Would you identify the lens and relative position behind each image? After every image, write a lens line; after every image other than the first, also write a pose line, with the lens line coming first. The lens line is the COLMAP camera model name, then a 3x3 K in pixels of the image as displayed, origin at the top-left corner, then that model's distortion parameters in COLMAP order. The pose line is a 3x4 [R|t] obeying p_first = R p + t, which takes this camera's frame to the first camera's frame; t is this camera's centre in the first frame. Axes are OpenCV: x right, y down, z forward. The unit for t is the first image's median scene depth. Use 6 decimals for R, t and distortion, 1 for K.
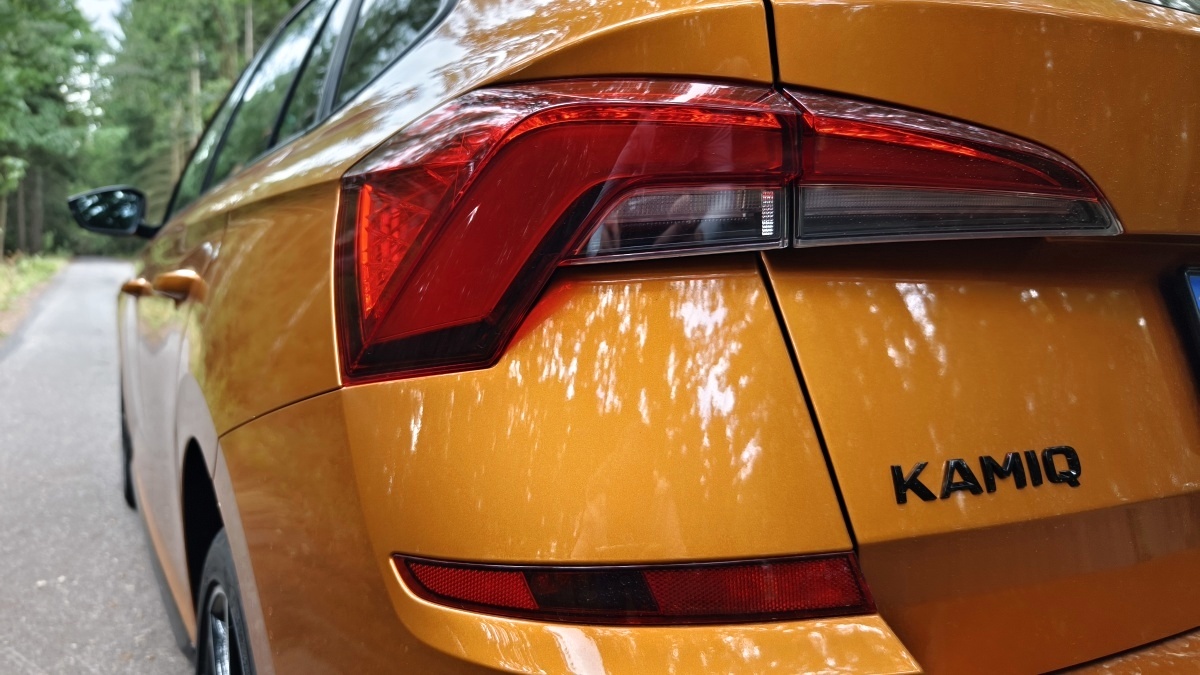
lens RADIAL K [[851.4, 0, 600.0], [0, 851.4, 337.5], [0, 0, 1]] dist [-0.002861, -0.002251]
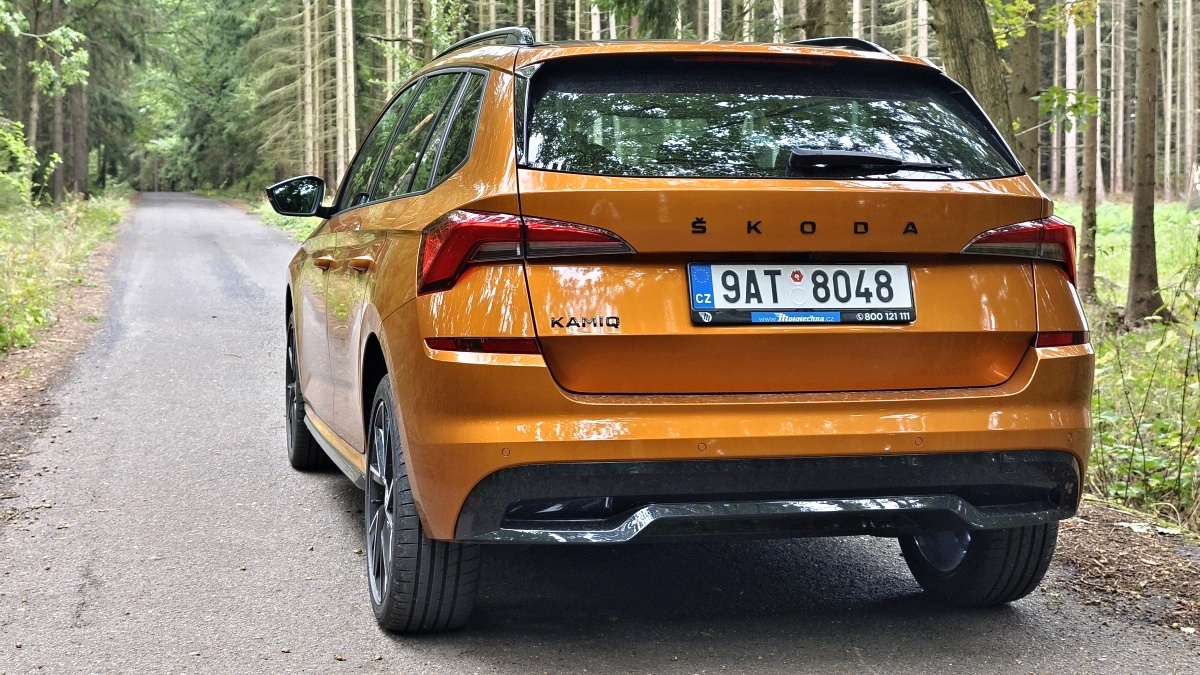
lens RADIAL K [[1712.0, 0, 600.0], [0, 1712.0, 337.5], [0, 0, 1]] dist [0.104307, 0.033494]
pose [[0.957939, 0.017422, -0.286443, 1.309137], [-0.019817, 0.999789, -0.005466, 0.134506], [0.286288, 0.010912, 0.958082, -2.967339]]
